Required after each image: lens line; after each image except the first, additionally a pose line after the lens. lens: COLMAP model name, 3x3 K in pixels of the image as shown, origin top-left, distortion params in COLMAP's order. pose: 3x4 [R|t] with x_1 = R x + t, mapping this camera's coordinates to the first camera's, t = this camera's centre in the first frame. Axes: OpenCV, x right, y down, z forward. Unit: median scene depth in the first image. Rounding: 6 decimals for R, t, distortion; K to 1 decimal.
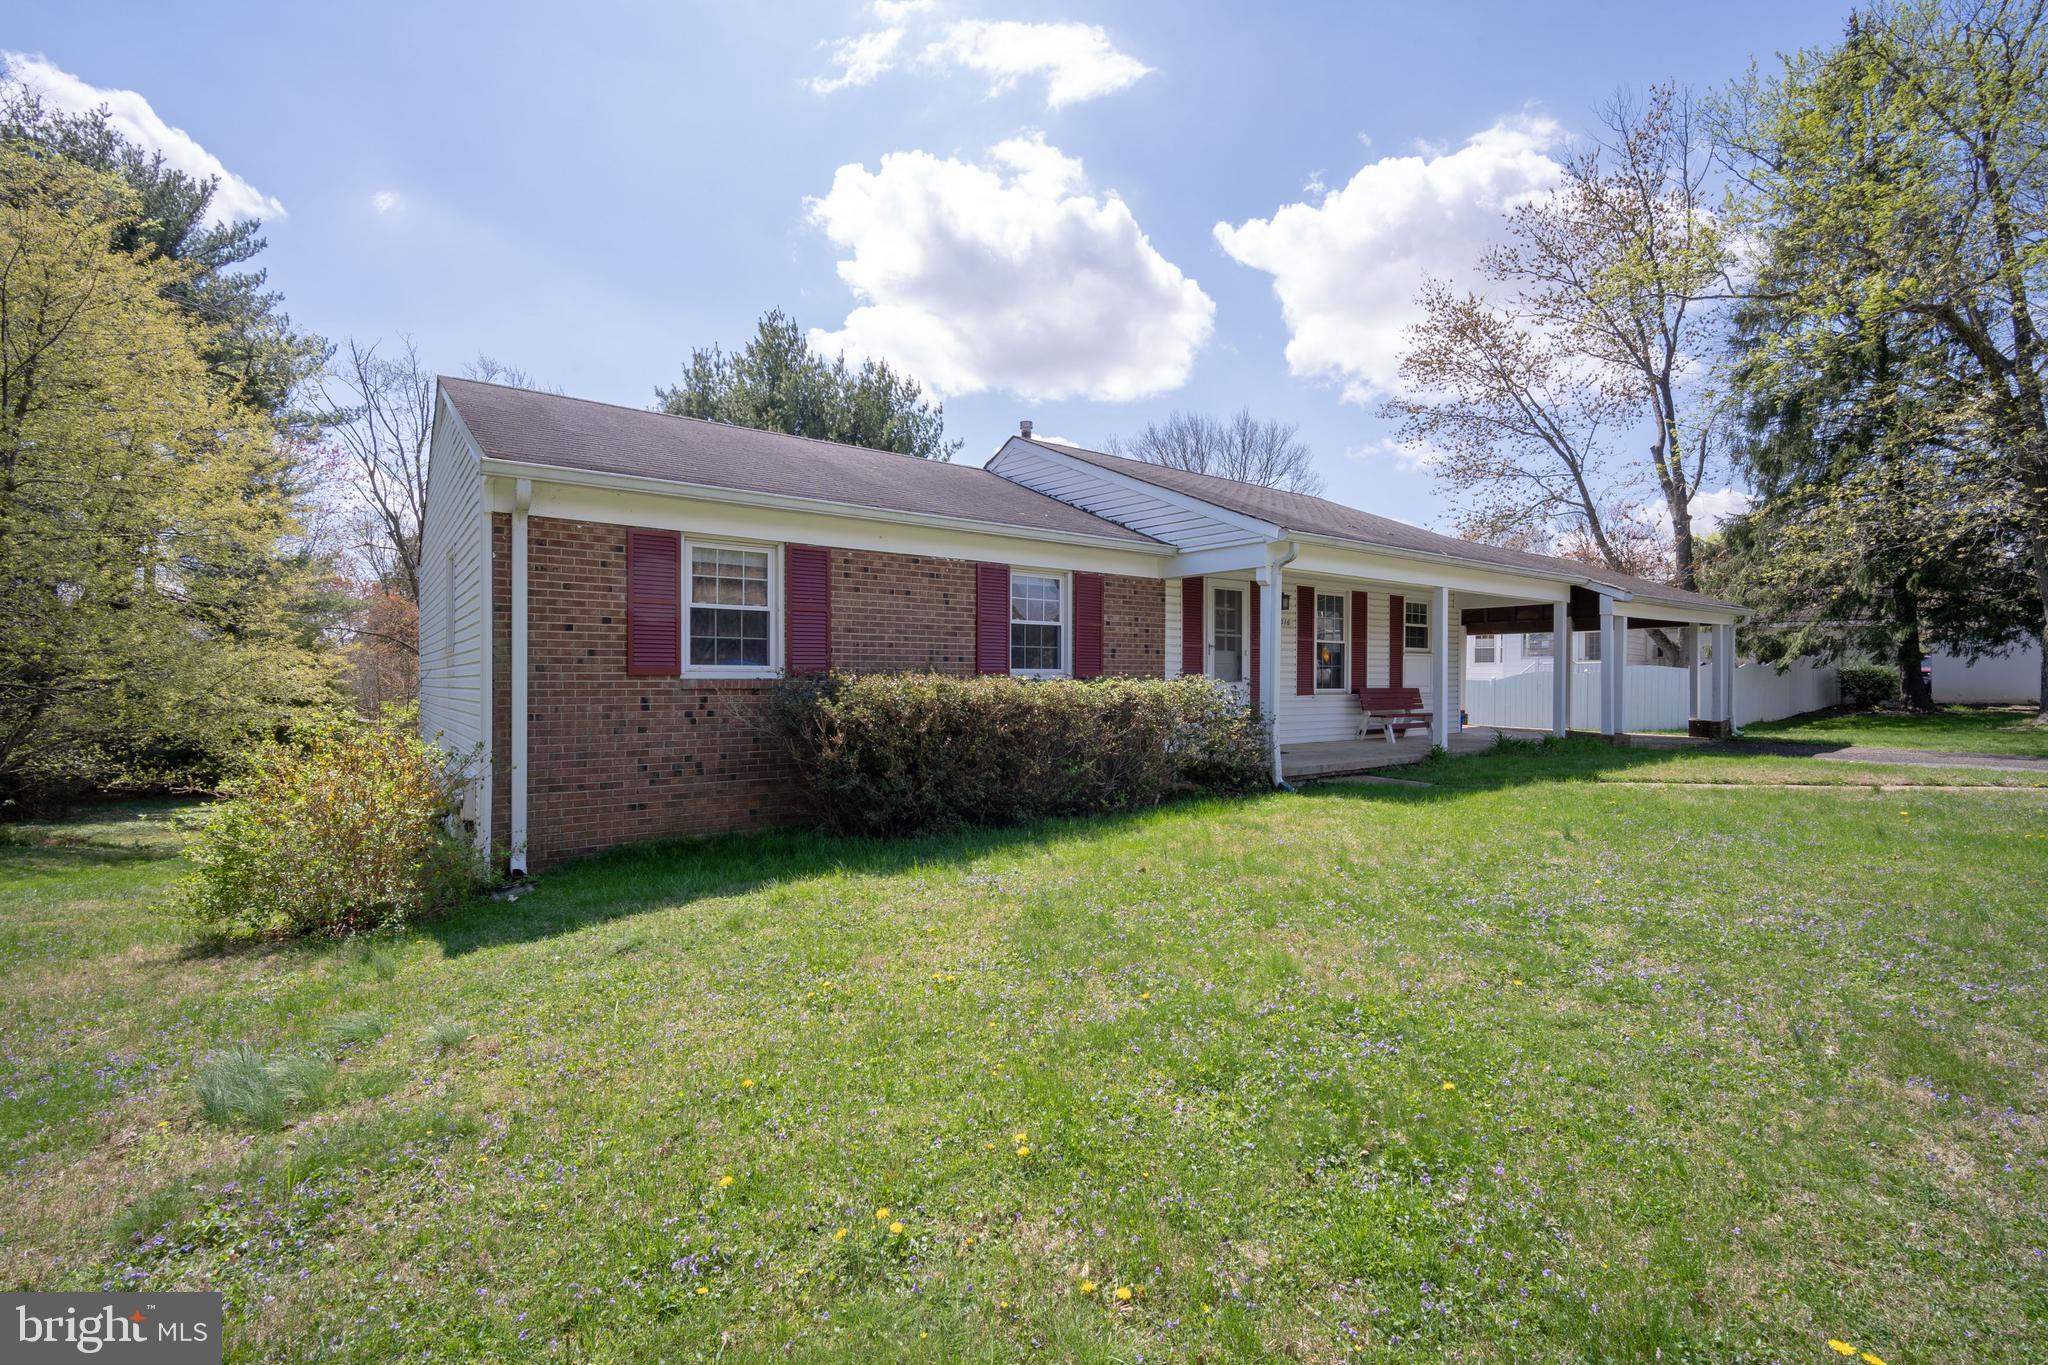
lens RADIAL K [[901.5, 0, 1023.4], [0, 901.5, 680.5], [0, 0, 1]] dist [0.002865, 0.002105]
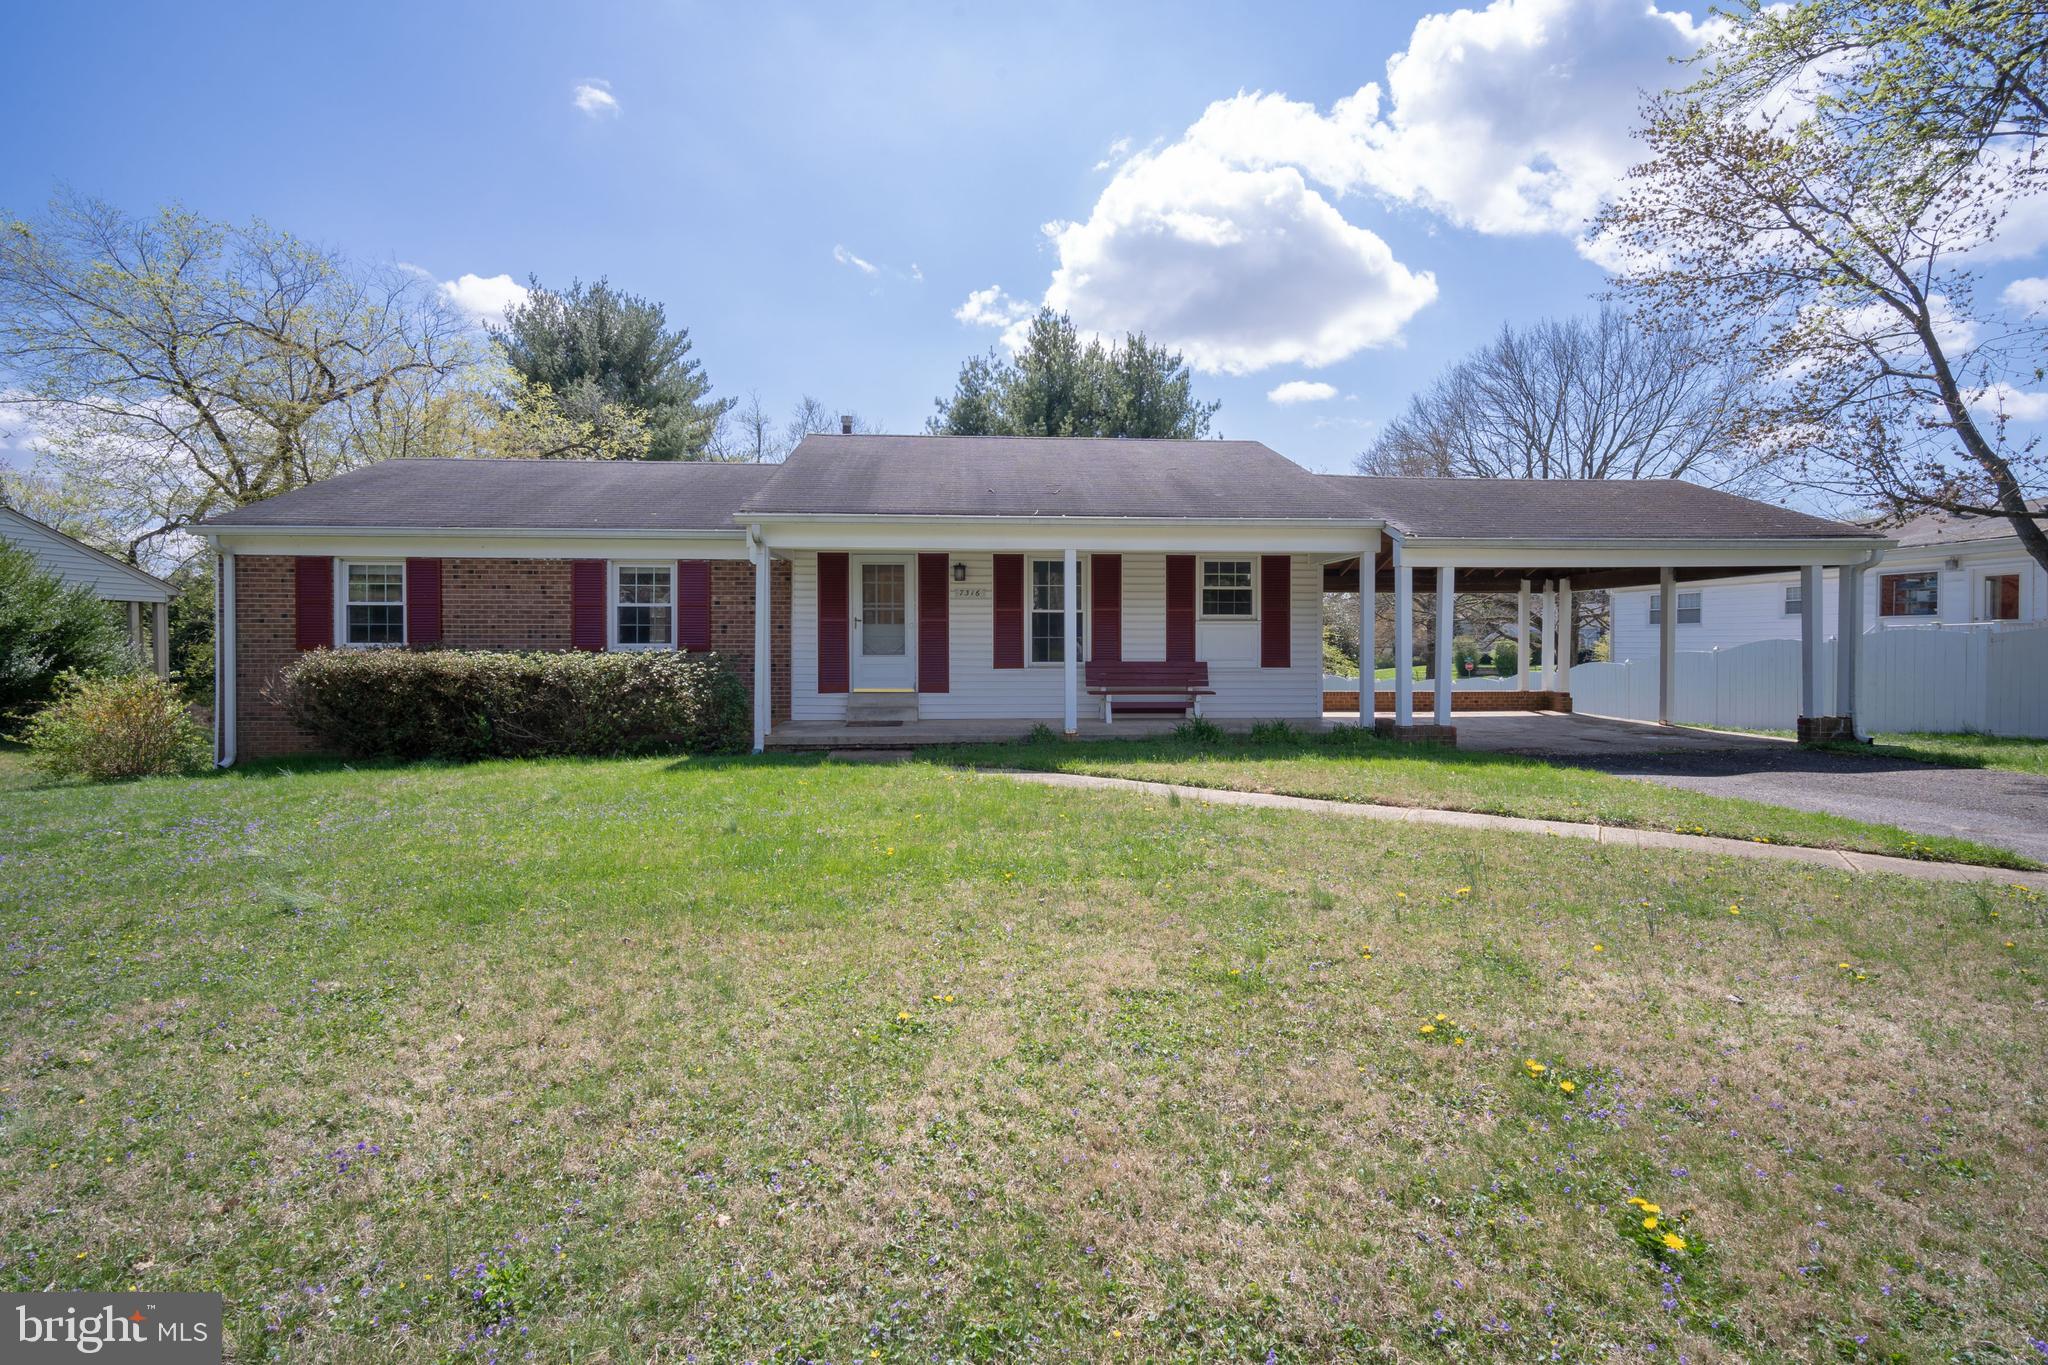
lens RADIAL K [[901.5, 0, 1024.0], [0, 901.5, 679.6], [0, 0, 1]] dist [0.002865, 0.002105]
pose [[0.832520, 0.011094, -0.553883, 1.153507], [0.000636, 0.999780, 0.020981, 0.010116], [0.553994, -0.017819, 0.832330, 0.295570]]
